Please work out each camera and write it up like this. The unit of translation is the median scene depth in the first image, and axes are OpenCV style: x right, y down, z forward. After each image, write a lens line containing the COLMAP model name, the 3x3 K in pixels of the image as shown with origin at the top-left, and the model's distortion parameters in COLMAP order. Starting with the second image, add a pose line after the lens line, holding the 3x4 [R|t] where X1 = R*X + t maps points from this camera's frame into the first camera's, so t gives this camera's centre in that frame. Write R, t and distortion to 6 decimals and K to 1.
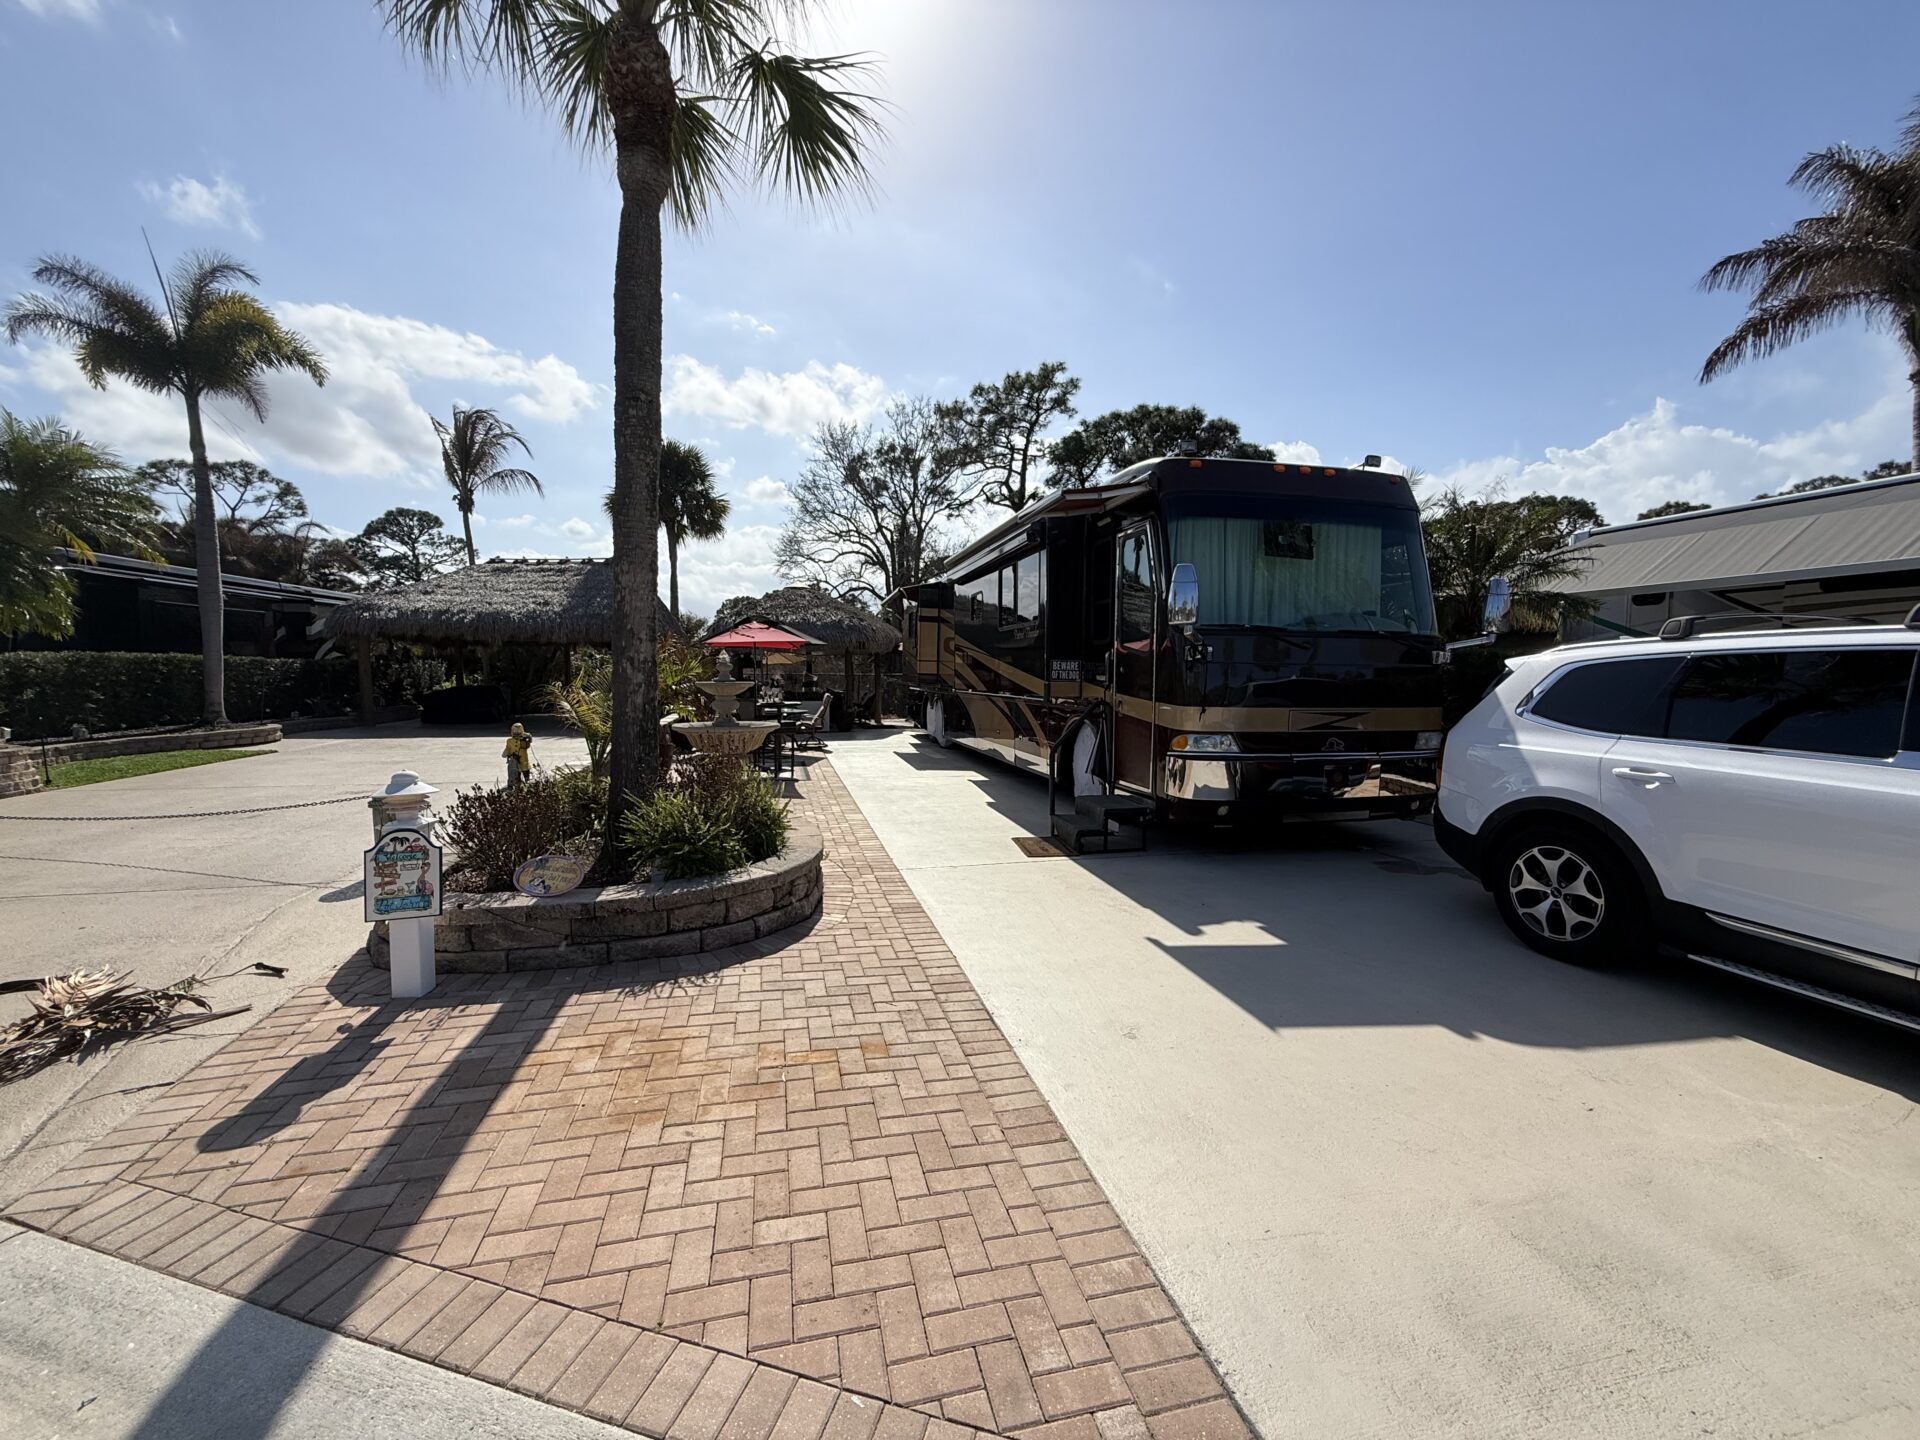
lens RADIAL K [[758.3, 0, 951.0], [0, 758.3, 711.2], [0, 0, 1]] dist [0.002091, -0.000958]
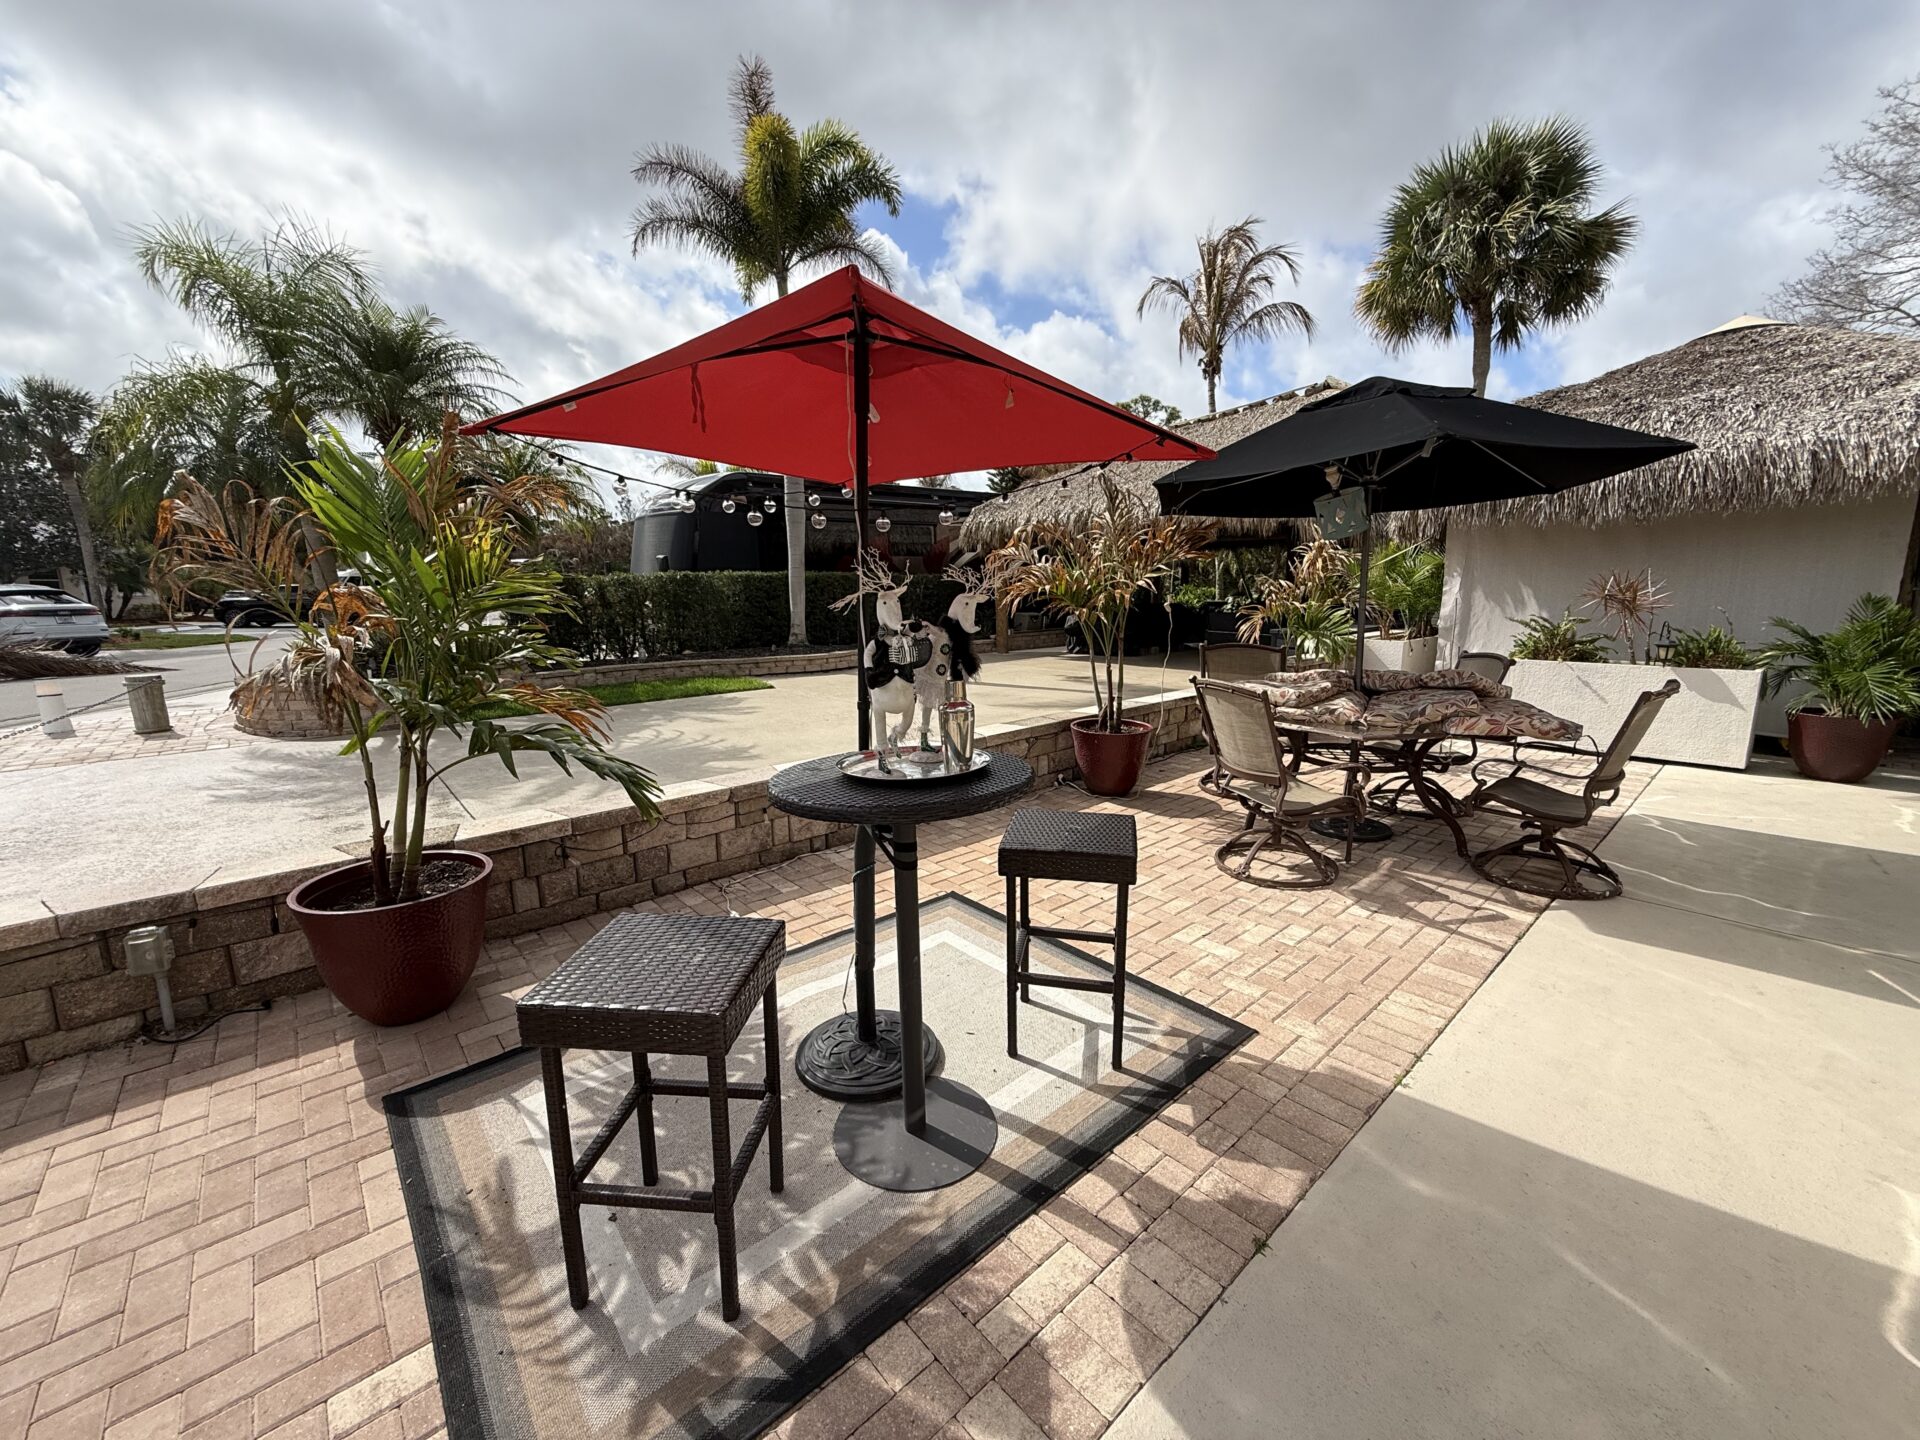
lens RADIAL K [[758.3, 0, 957.1], [0, 758.3, 720.5], [0, 0, 1]] dist [0.002091, -0.000958]
pose [[0.473677, 0.143340, -0.868955, -0.023833], [-0.030300, 0.988734, 0.146582, -0.014862], [0.880177, -0.043103, 0.472684, 0.295738]]
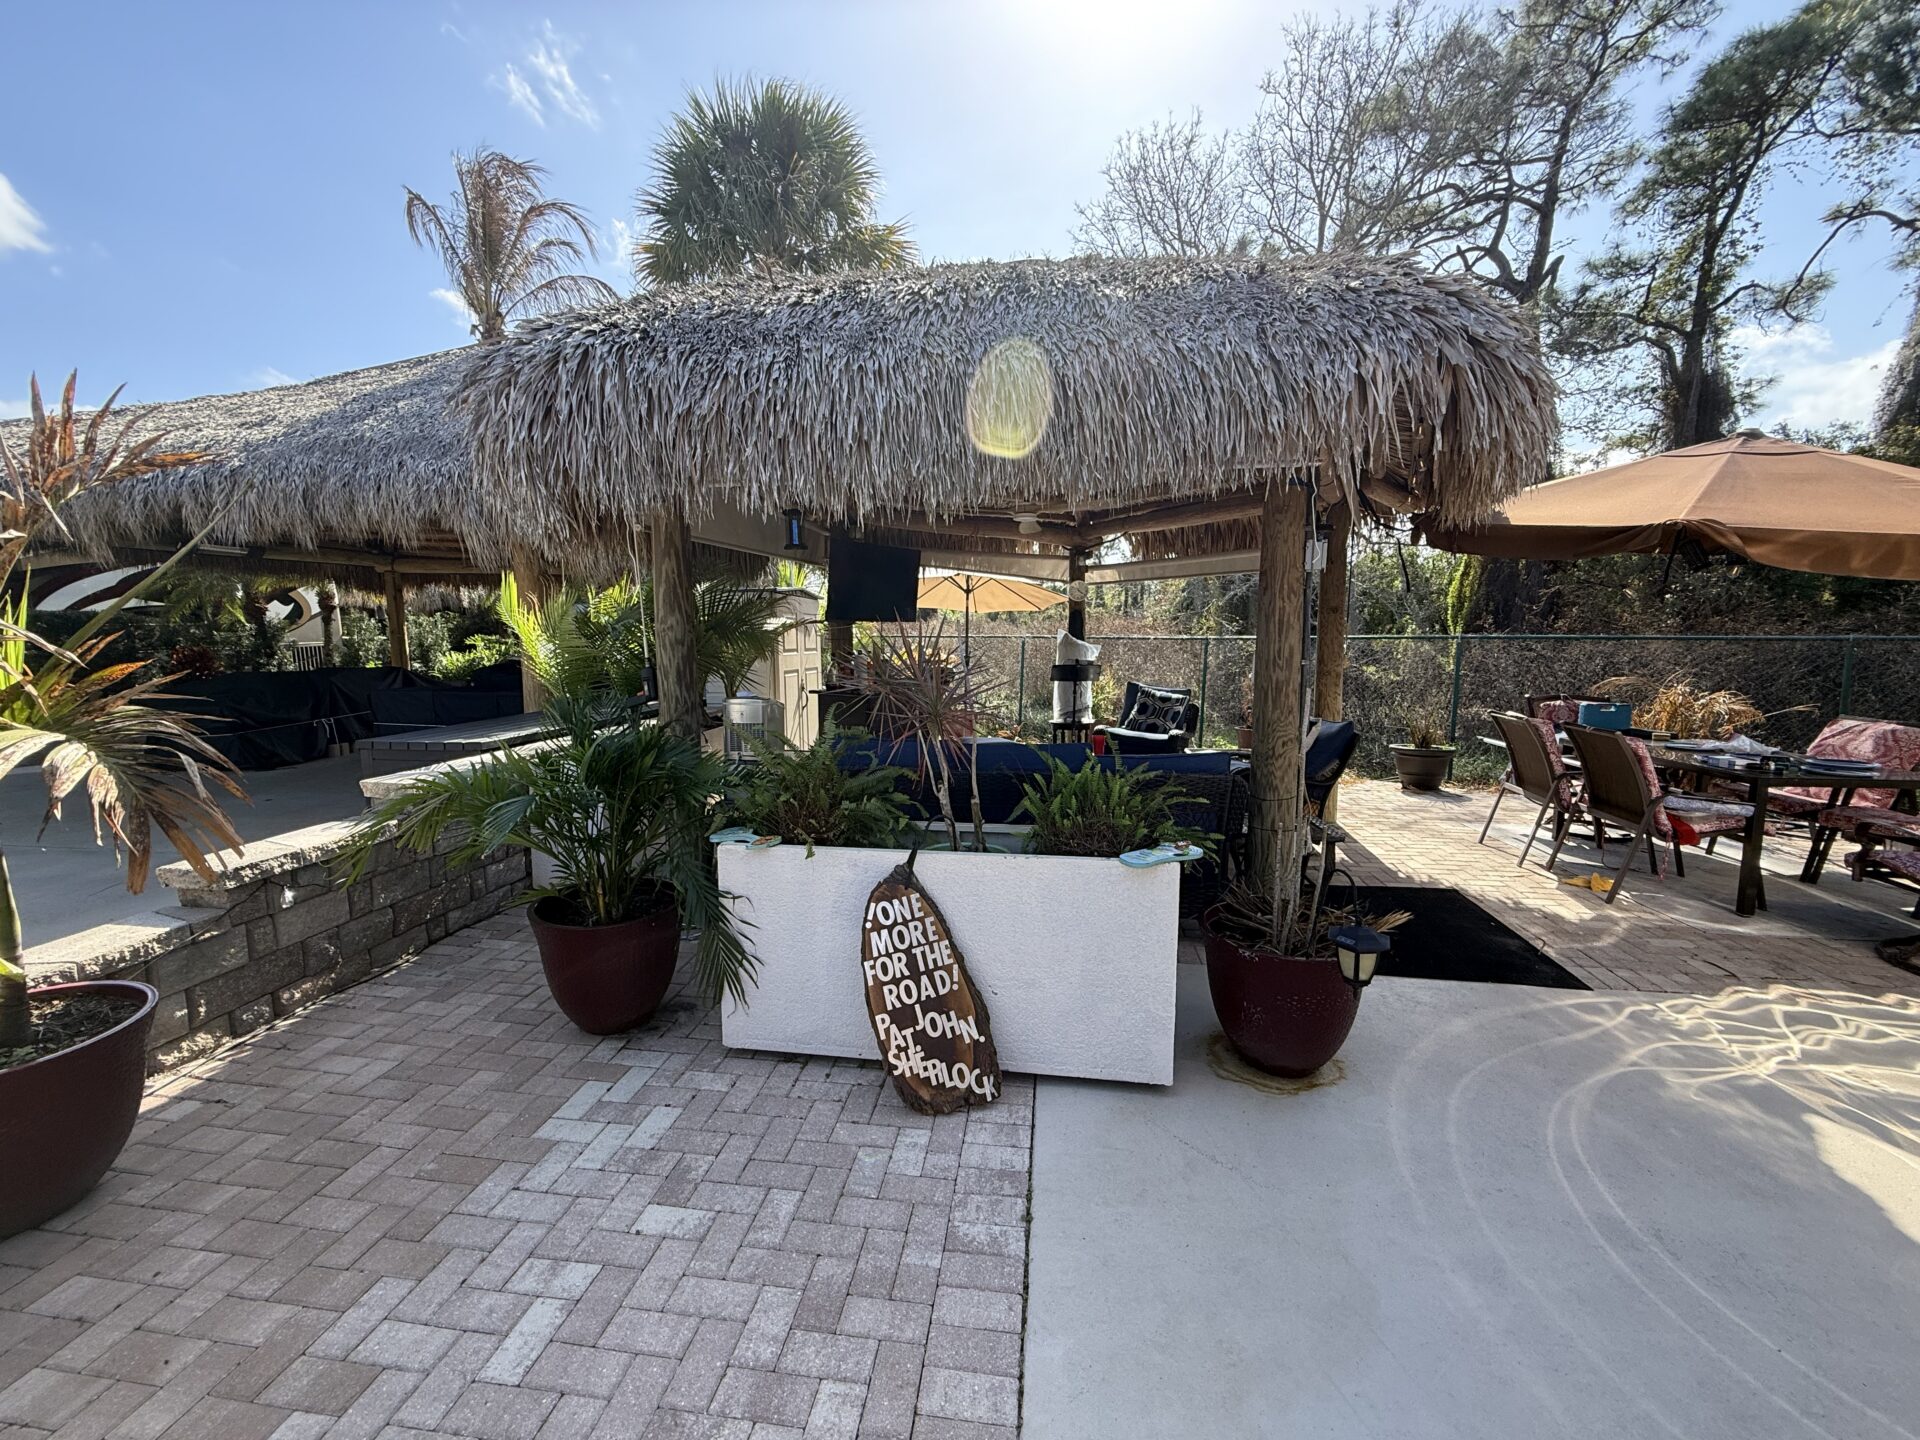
lens RADIAL K [[758.3, 0, 967.6], [0, 758.3, 705.6], [0, 0, 1]] dist [0.002091, -0.000958]
pose [[0.938932, 0.027180, -0.343028, -0.078912], [-0.011170, 0.998758, 0.048563, -0.023726], [0.343922, -0.041765, 0.938069, 0.450376]]
